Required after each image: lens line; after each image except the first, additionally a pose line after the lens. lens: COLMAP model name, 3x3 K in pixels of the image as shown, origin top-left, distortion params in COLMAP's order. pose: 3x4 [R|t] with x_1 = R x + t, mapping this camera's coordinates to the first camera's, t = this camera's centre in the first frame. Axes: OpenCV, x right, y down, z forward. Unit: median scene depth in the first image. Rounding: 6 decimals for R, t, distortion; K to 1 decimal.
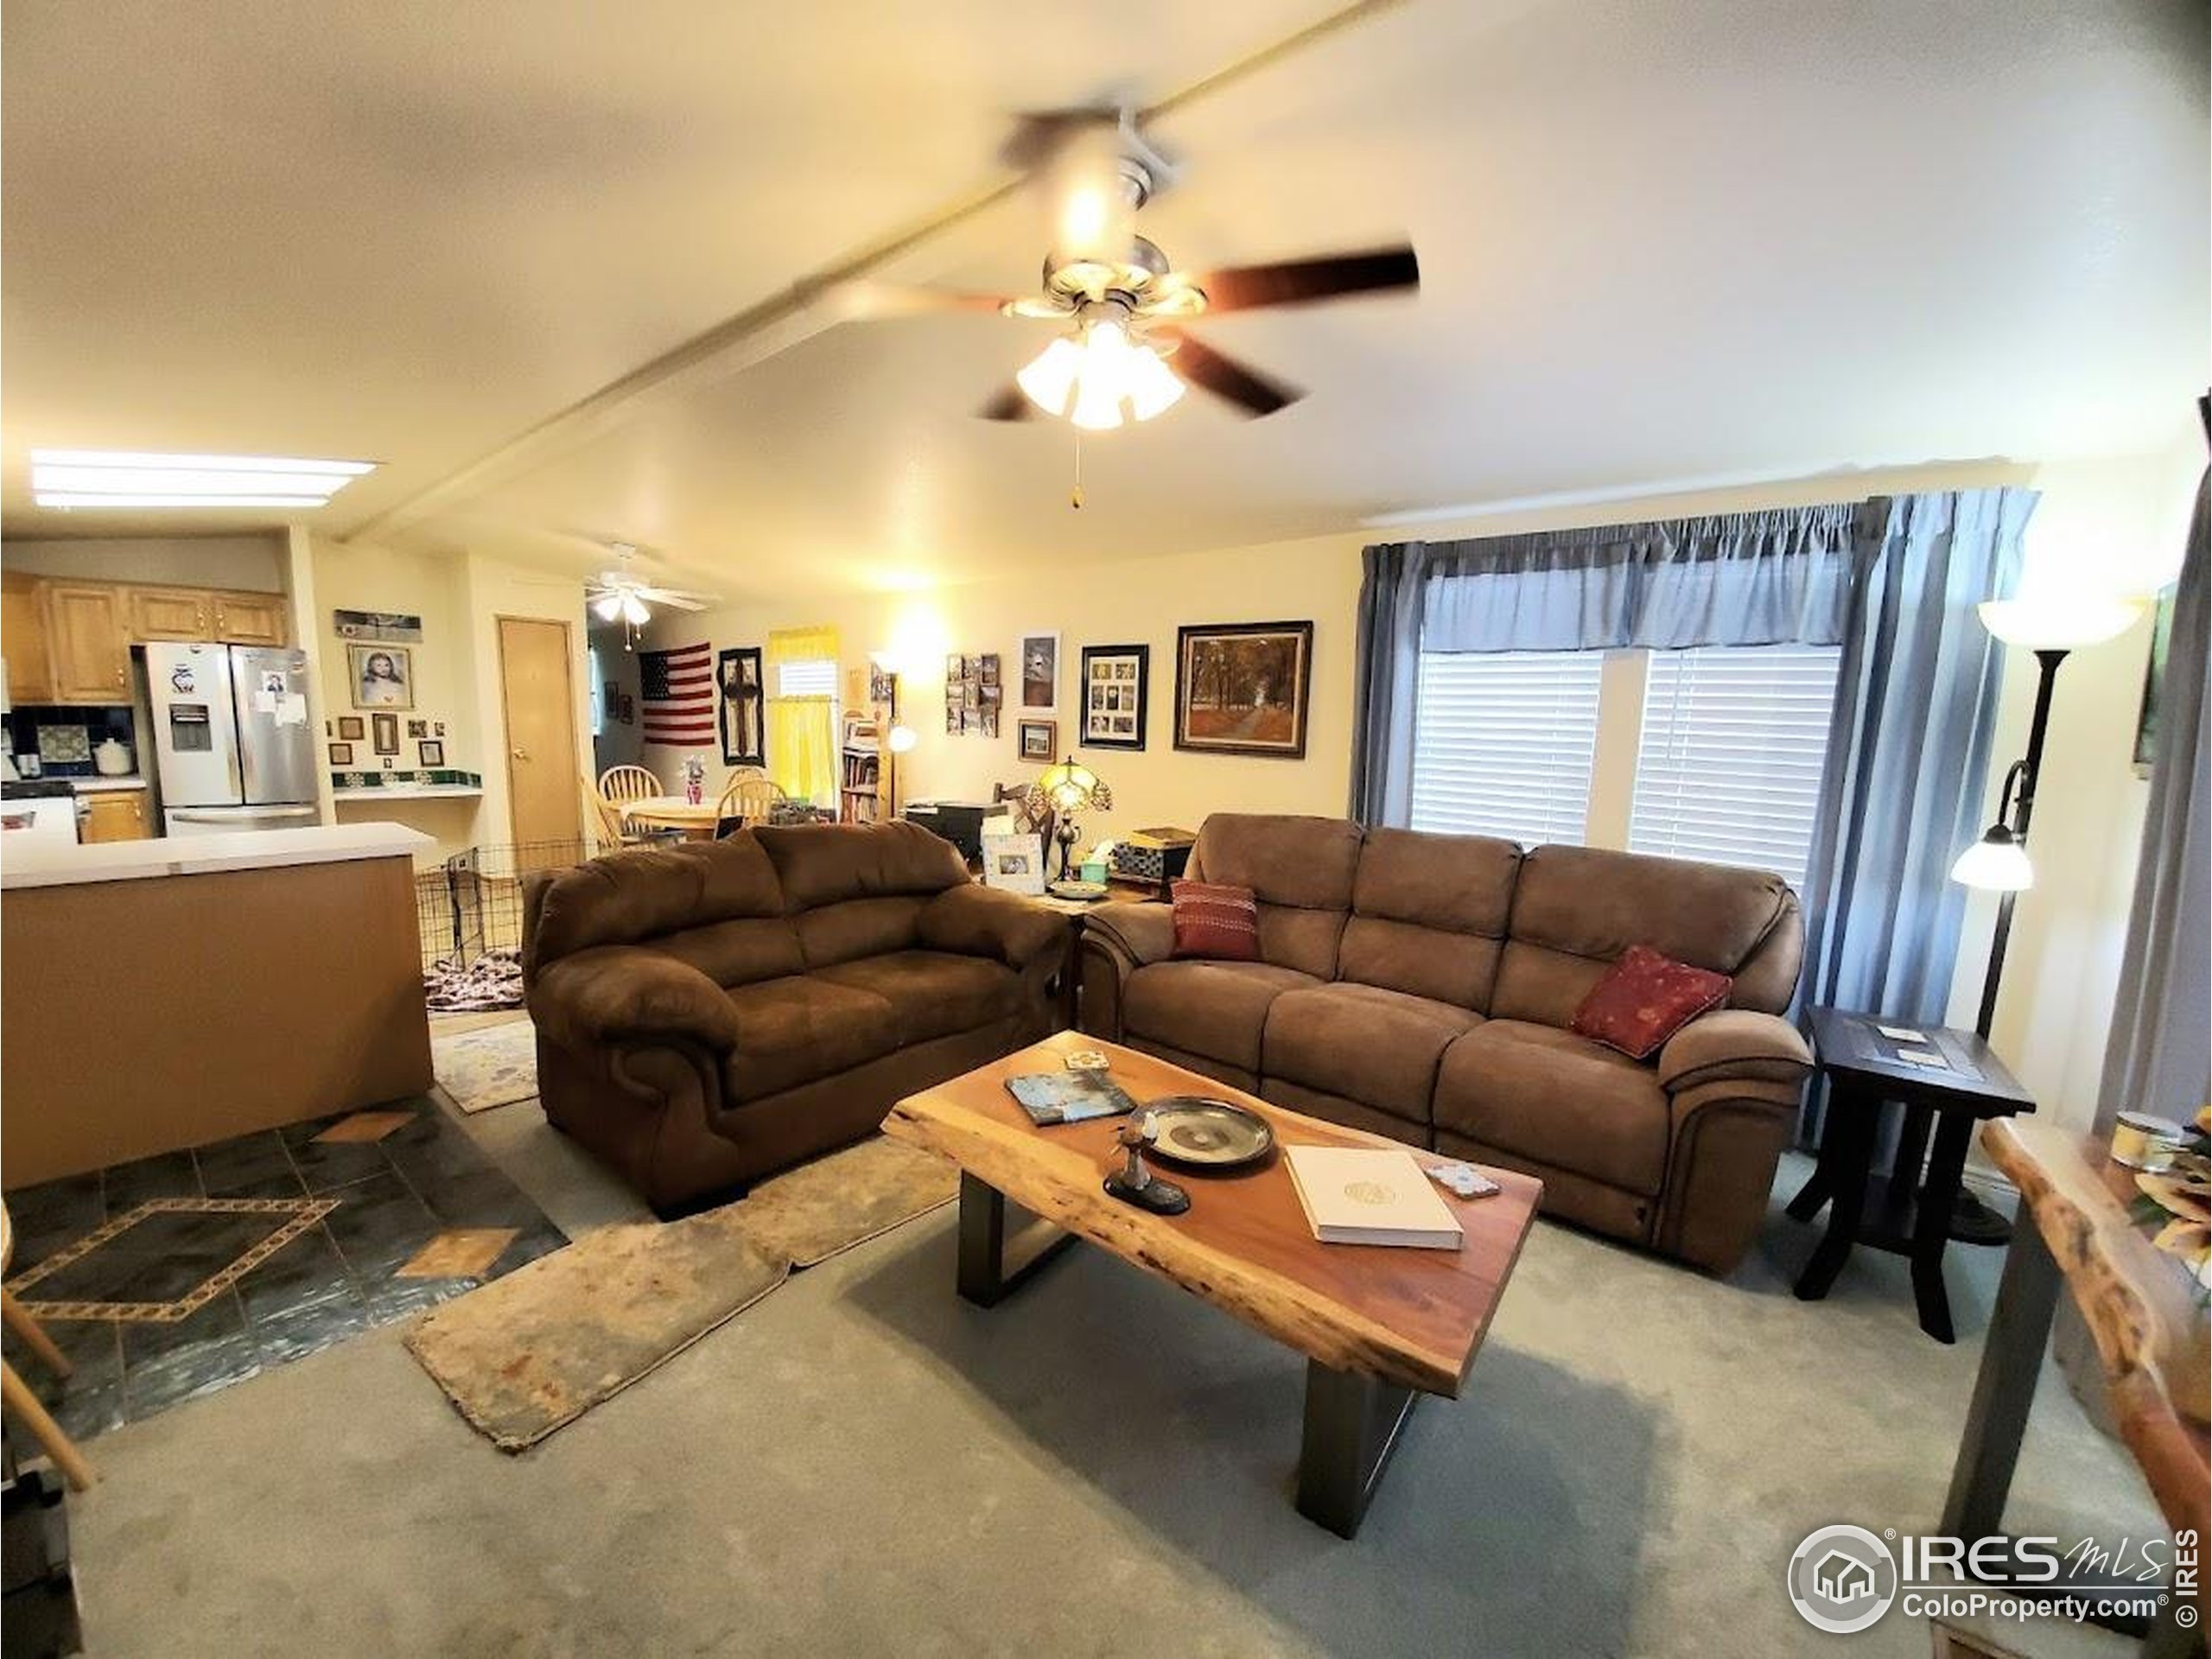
lens RADIAL K [[873.9, 0, 1094.2], [0, 873.9, 858.9], [0, 0, 1]] dist [0.004084, -0.012469]
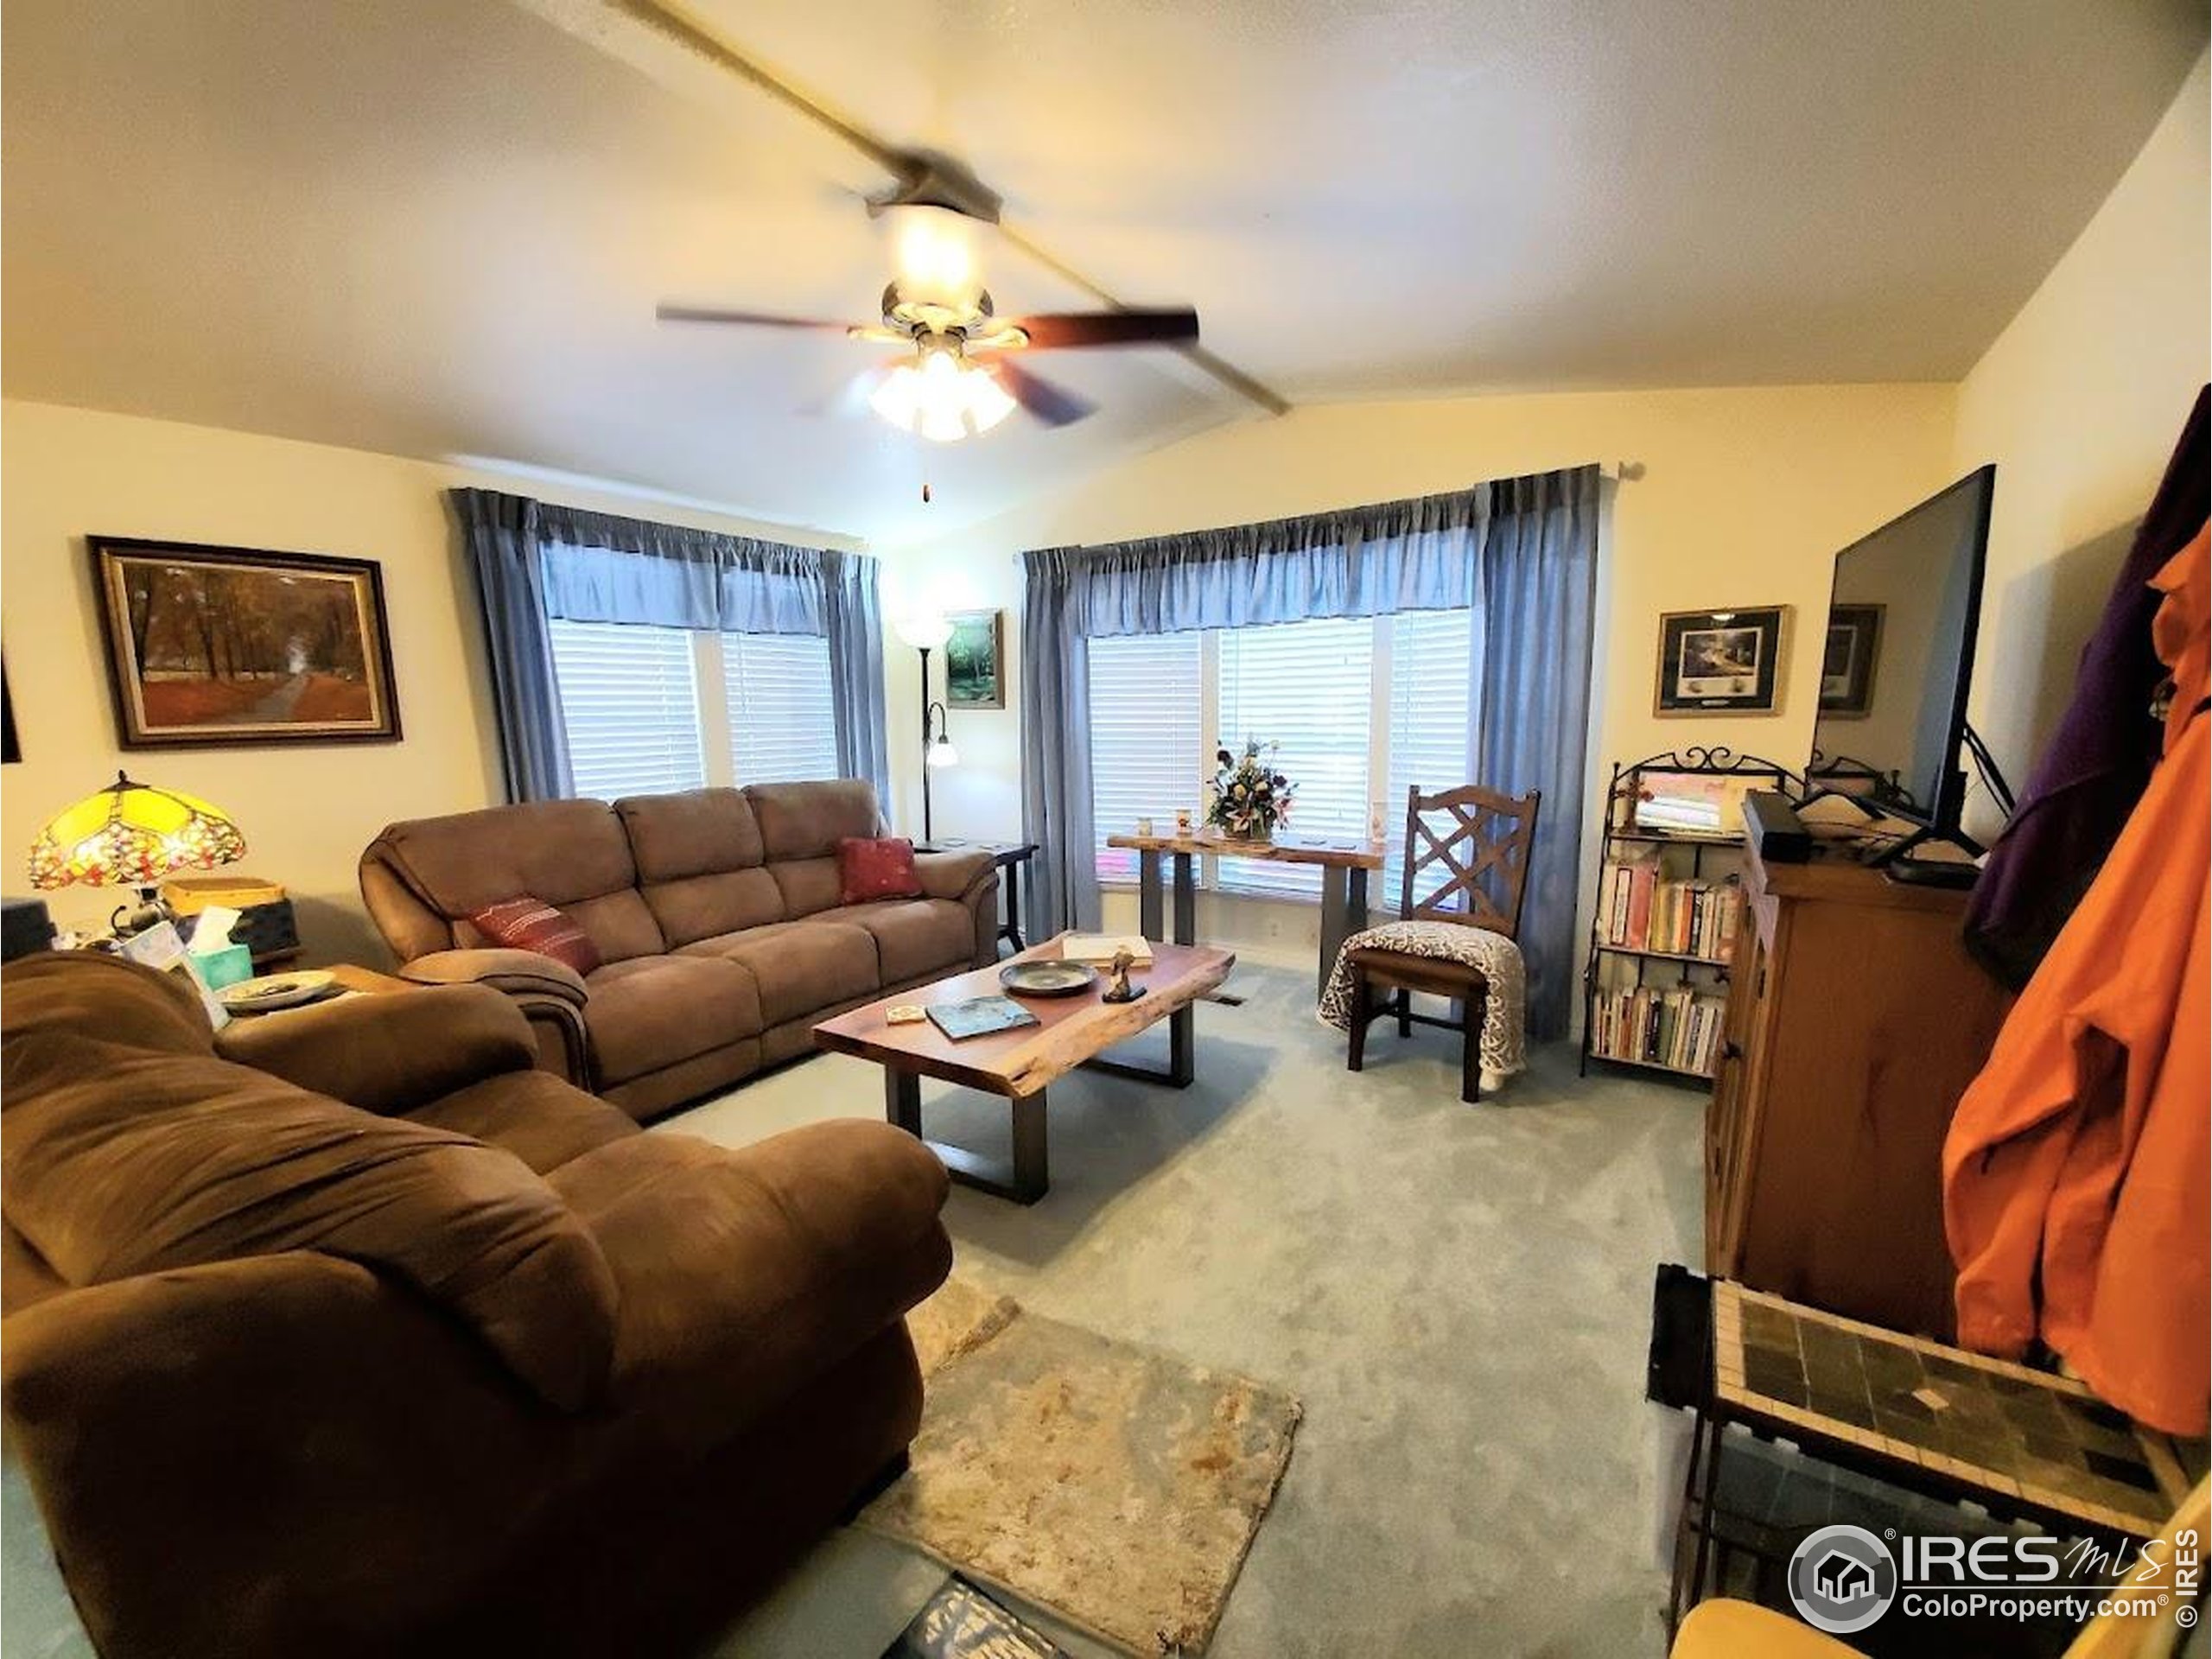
lens RADIAL K [[873.9, 0, 1099.2], [0, 873.9, 839.7], [0, 0, 1]] dist [0.004084, -0.012469]
pose [[-0.104158, -0.190486, 0.976149, -0.358444], [0.157240, 0.965989, 0.205282, -0.054838], [-0.982052, 0.174871, -0.070664, 0.276242]]
